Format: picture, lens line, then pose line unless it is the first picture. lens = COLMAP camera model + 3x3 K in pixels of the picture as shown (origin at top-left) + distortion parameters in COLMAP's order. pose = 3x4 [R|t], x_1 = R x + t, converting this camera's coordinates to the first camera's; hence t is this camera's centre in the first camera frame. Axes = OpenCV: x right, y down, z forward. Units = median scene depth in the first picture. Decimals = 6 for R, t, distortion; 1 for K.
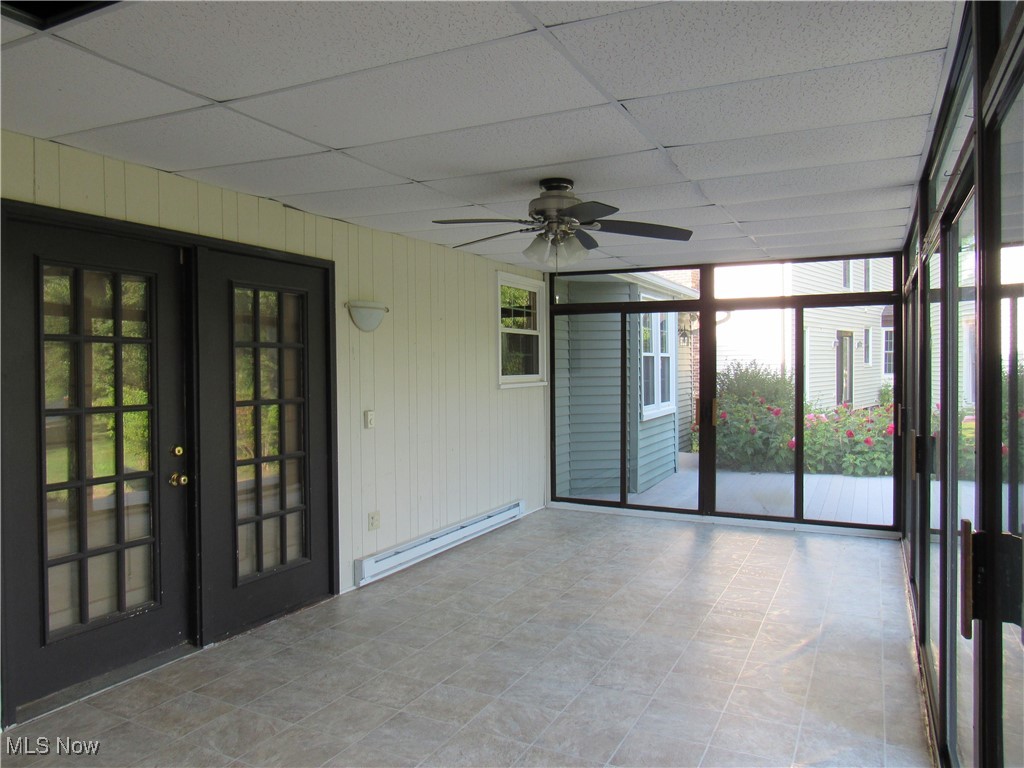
lens RADIAL K [[761.8, 0, 502.9], [0, 761.8, 382.0], [0, 0, 1]] dist [-0.006823, 0.003792]
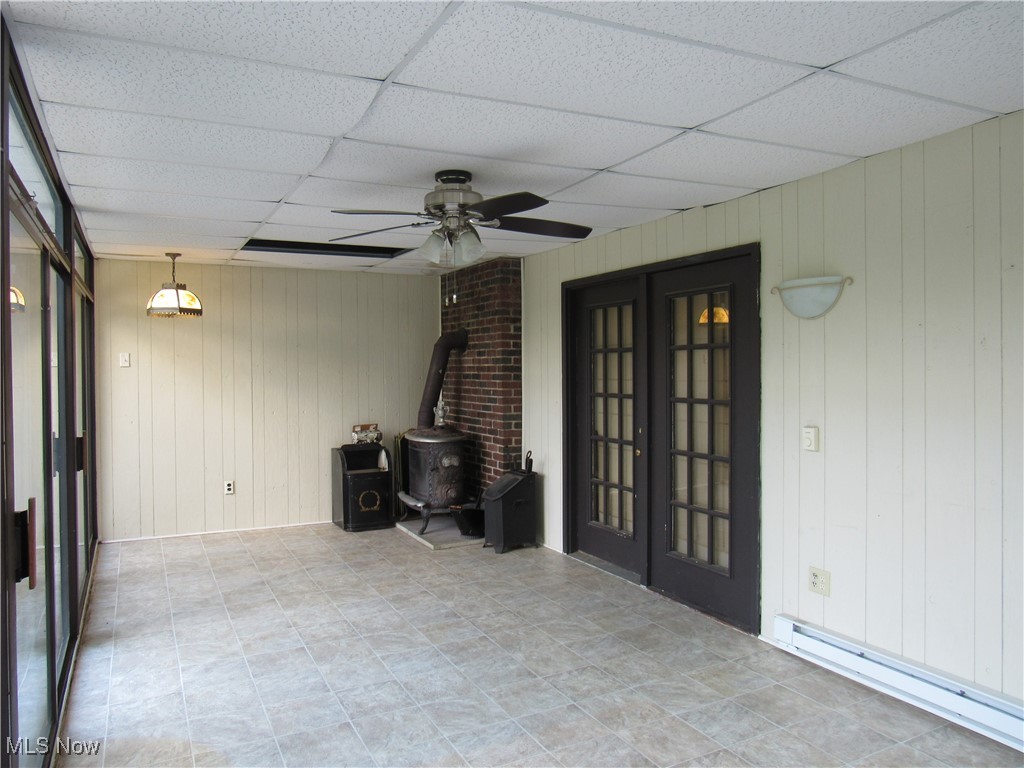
lens RADIAL K [[761.8, 0, 509.9], [0, 761.8, 382.1], [0, 0, 1]] dist [-0.006823, 0.003792]
pose [[-0.612549, 0.018881, -0.790207, 0.717408], [-0.004091, 0.999626, 0.027057, -0.028855], [0.790422, 0.019807, -0.612243, 1.517873]]
